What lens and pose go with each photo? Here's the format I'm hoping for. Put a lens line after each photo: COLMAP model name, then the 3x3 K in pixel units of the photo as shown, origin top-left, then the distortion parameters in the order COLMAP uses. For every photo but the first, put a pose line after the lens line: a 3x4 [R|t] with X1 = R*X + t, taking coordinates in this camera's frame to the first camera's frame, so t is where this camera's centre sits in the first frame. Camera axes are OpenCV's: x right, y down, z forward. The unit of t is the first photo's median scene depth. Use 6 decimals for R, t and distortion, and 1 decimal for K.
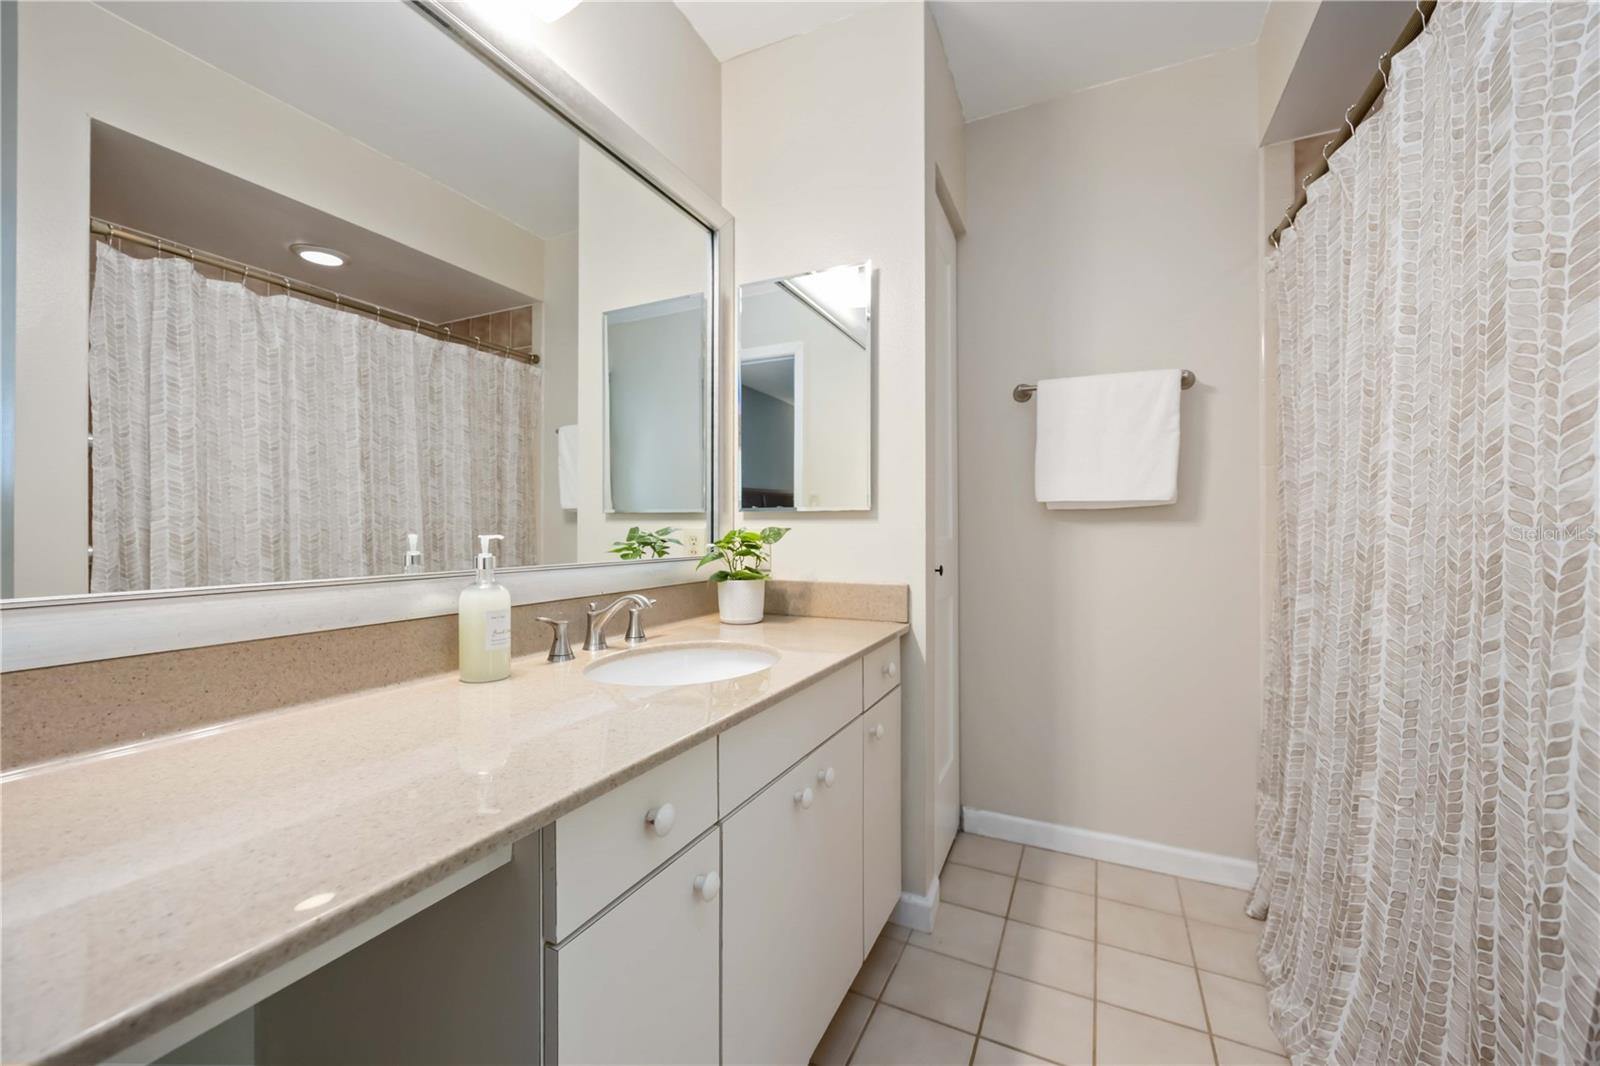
lens RADIAL K [[620.9, 0, 800.0], [0, 620.9, 533.0], [0, 0, 1]] dist [-0.001094, -0.000160]
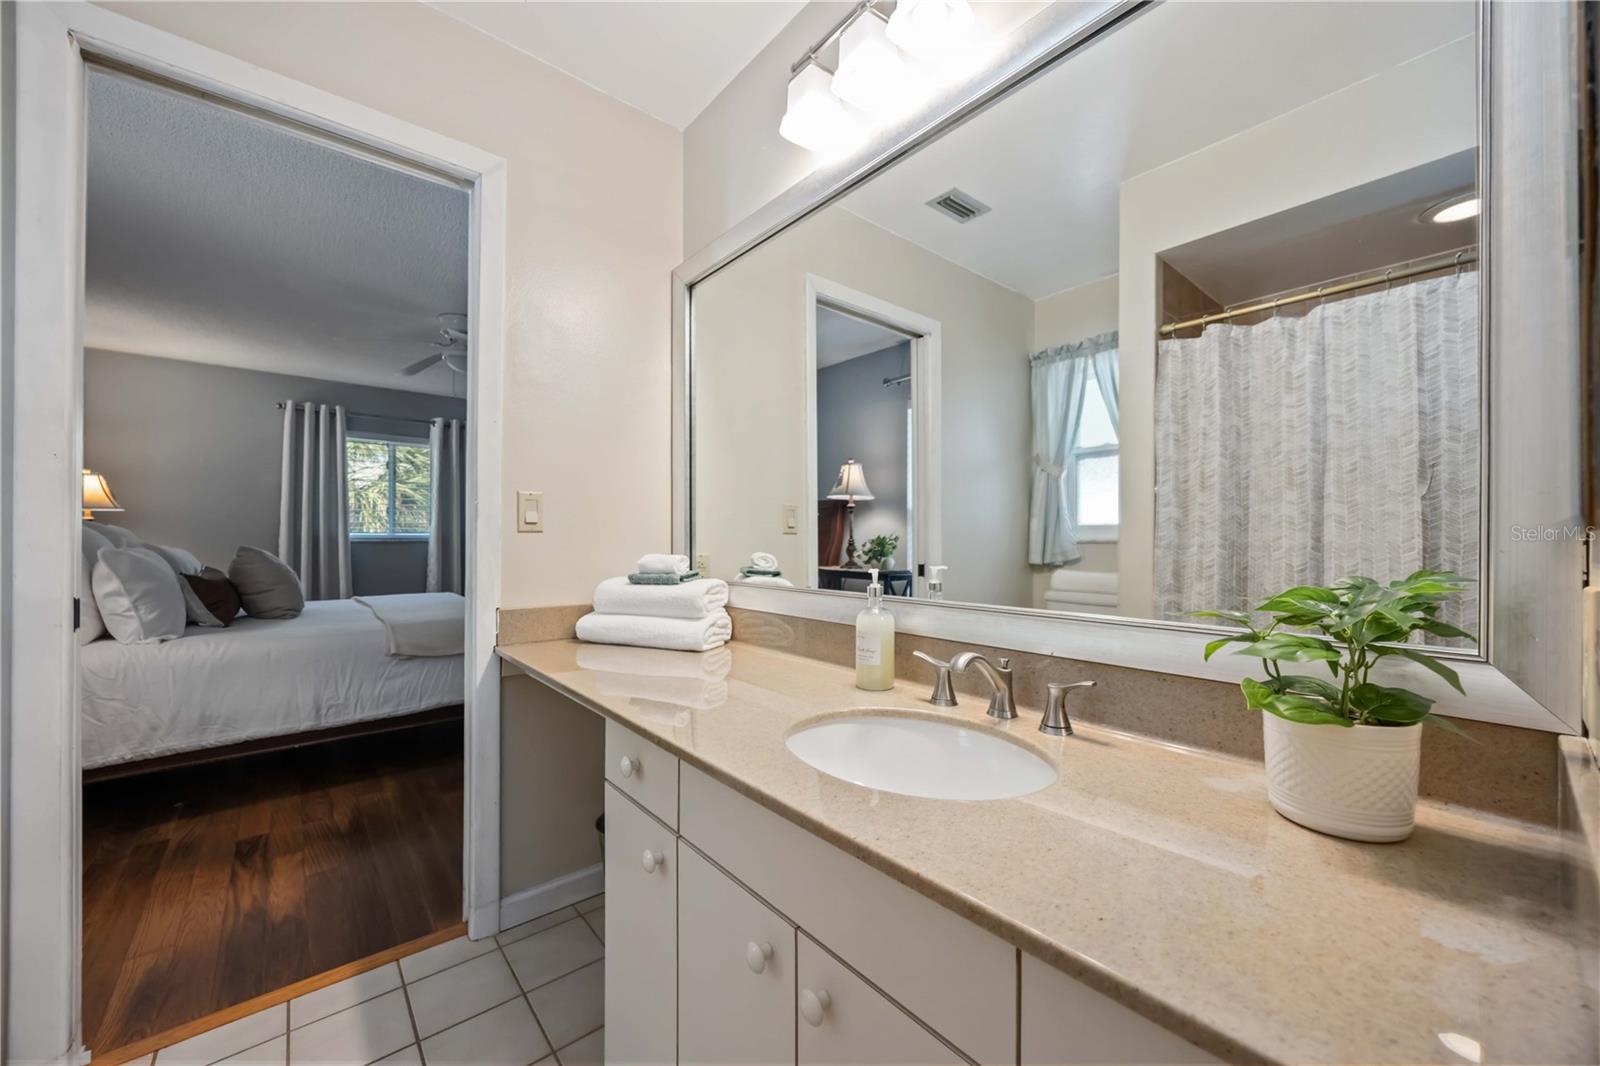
lens RADIAL K [[608.1, 0, 796.9], [0, 608.1, 535.9], [0, 0, 1]] dist [0.000737, 0.000057]
pose [[-0.410224, -0.011416, -0.911914, 0.332688], [-0.010388, 0.999915, -0.007845, -0.024936], [0.911926, 0.006255, -0.410307, 0.698752]]
